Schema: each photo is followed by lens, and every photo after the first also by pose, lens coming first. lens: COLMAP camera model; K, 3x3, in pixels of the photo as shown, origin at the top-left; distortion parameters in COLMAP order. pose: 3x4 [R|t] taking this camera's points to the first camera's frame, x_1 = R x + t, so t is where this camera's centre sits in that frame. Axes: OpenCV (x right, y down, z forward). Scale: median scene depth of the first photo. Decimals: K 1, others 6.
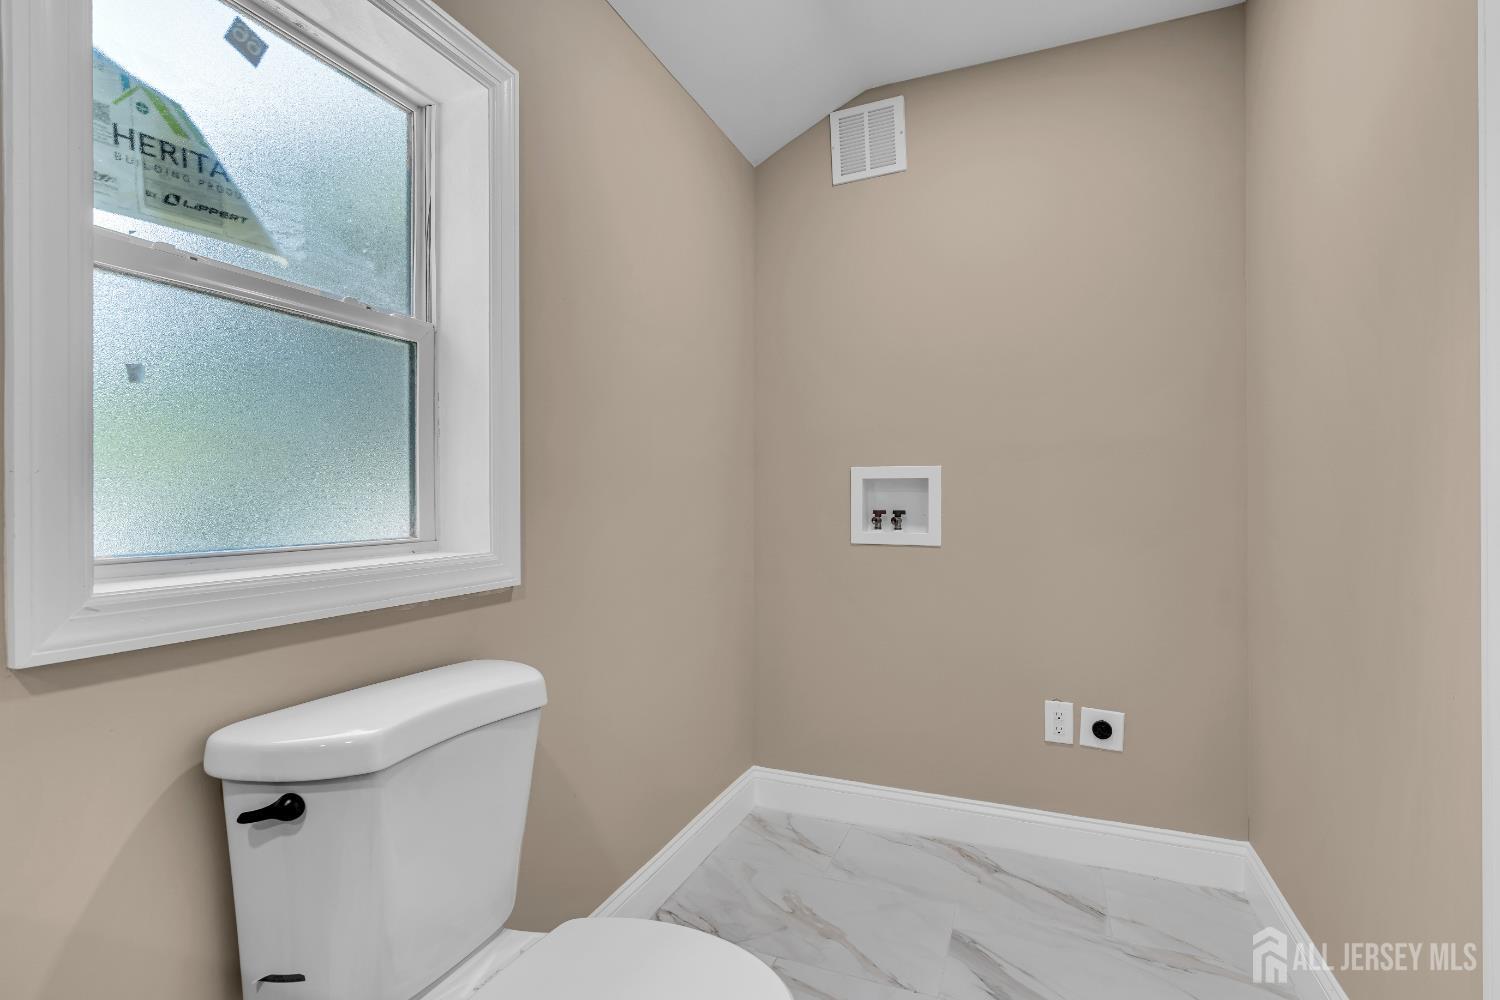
lens RADIAL K [[681.8, 0, 750.2], [0, 681.8, 491.7], [0, 0, 1]] dist [-0.010911, 0.006207]
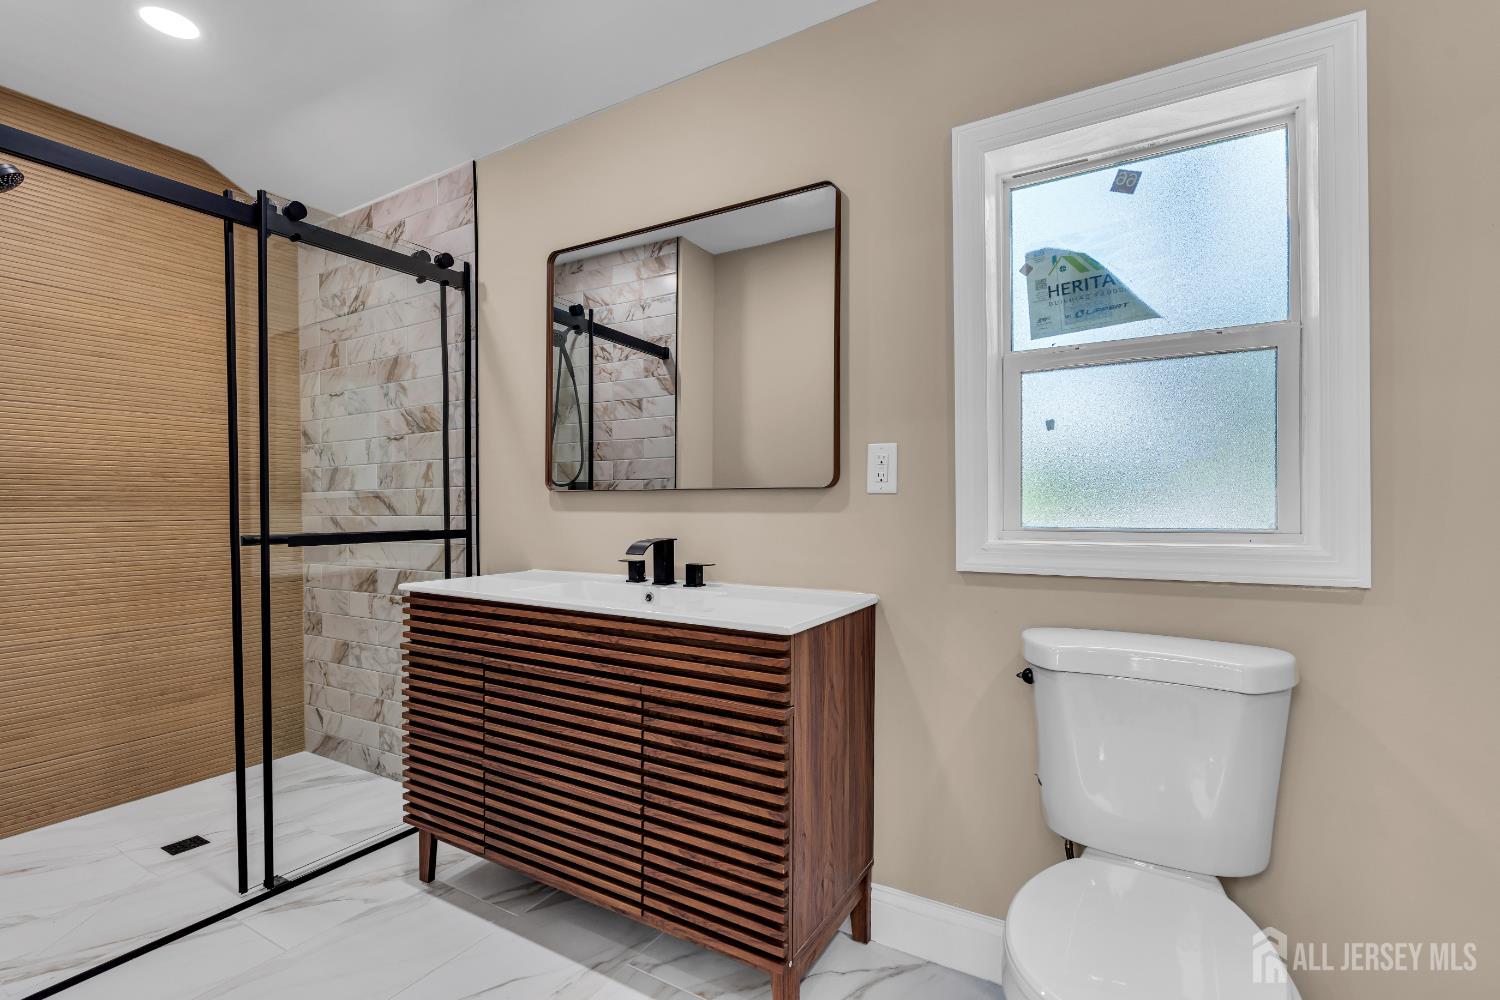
lens RADIAL K [[681.8, 0, 753.4], [0, 681.8, 507.0], [0, 0, 1]] dist [-0.010911, 0.006207]
pose [[-0.144937, 0.004595, -0.989430, 0.892290], [0.016281, 0.999865, 0.002258, 0.021707], [0.989307, -0.015781, -0.144993, 0.445890]]
